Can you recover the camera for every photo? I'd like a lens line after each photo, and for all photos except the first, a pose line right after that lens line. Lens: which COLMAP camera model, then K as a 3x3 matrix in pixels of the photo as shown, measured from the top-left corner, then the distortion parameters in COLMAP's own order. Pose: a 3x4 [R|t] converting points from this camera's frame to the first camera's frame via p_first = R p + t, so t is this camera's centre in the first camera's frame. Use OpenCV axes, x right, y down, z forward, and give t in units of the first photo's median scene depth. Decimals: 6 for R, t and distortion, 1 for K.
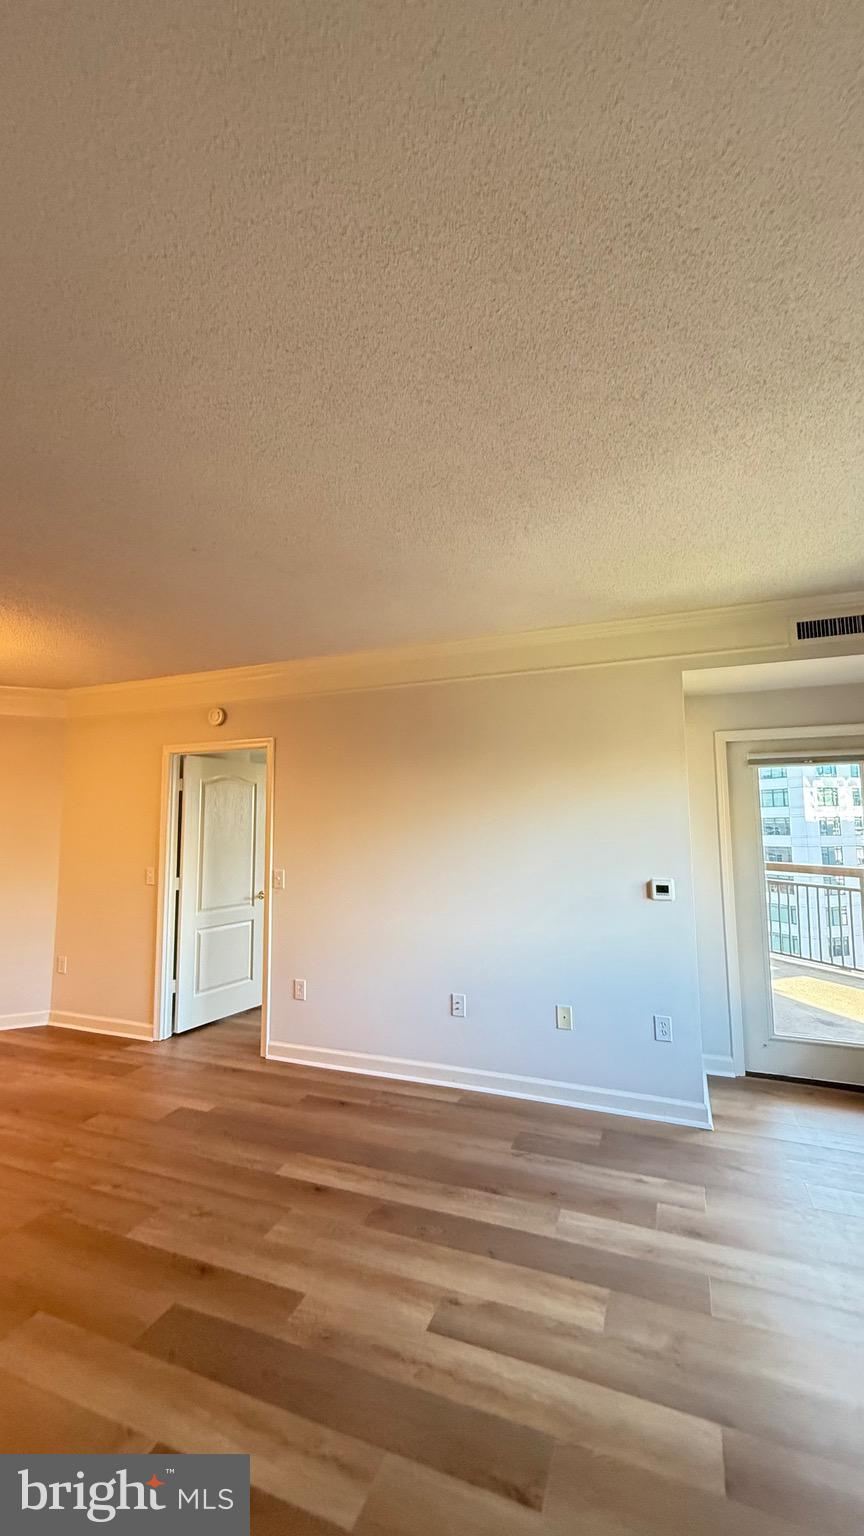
lens RADIAL K [[611.2, 0, 430.2], [0, 611.2, 762.7], [0, 0, 1]] dist [-0.001488, 0.000568]
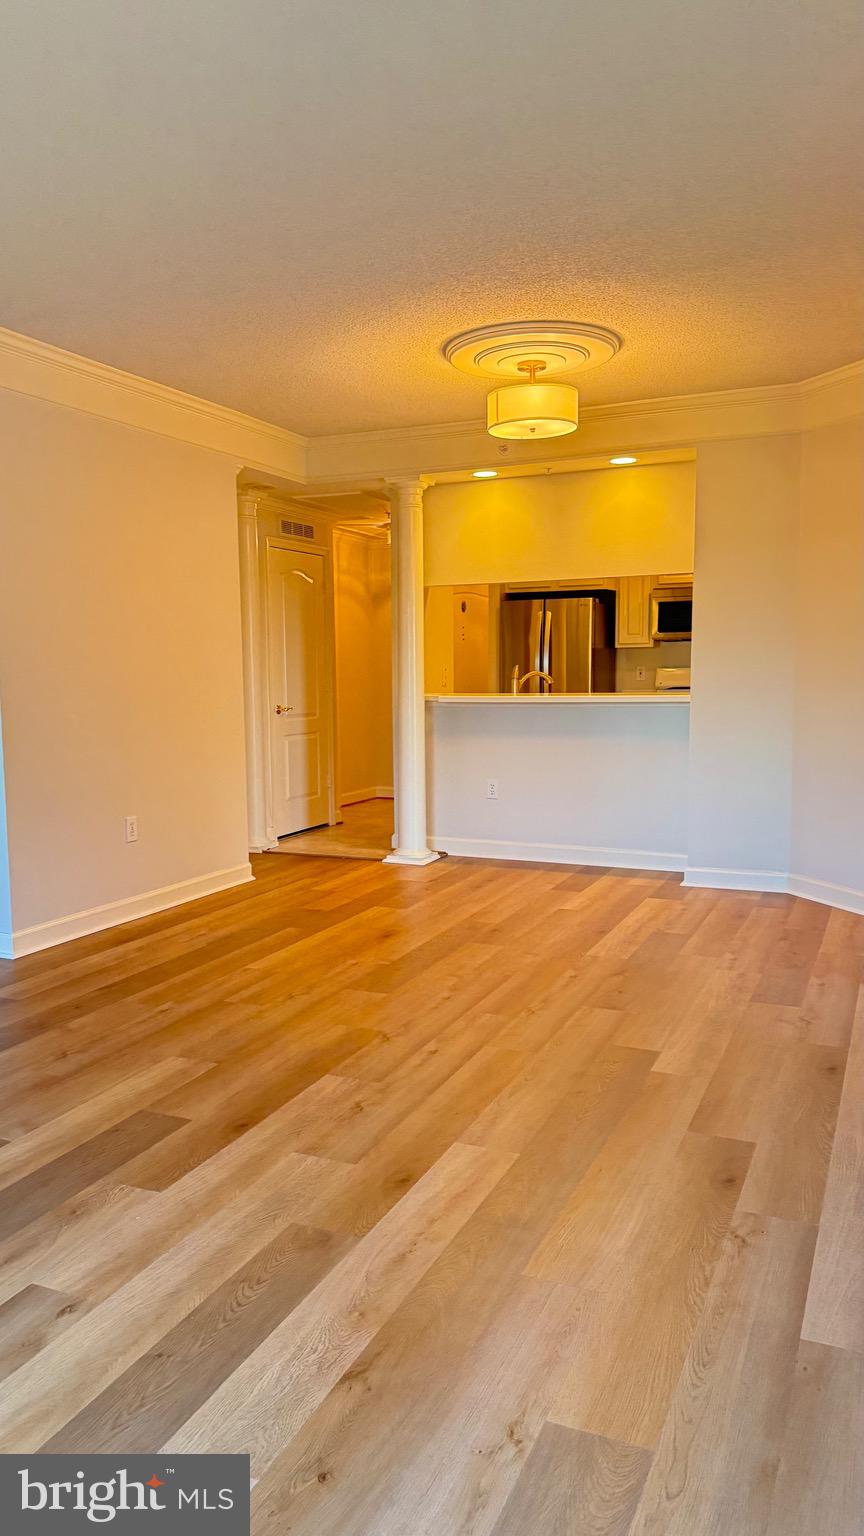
lens RADIAL K [[1081.2, 0, 424.0], [0, 1081.2, 778.9], [0, 0, 1]] dist [0.054645, -0.030392]
pose [[-0.039366, 0.117678, -0.992271, 0.643519], [0.111465, 0.987360, 0.112674, 0.166552], [0.992988, -0.106168, -0.051986, 0.896825]]
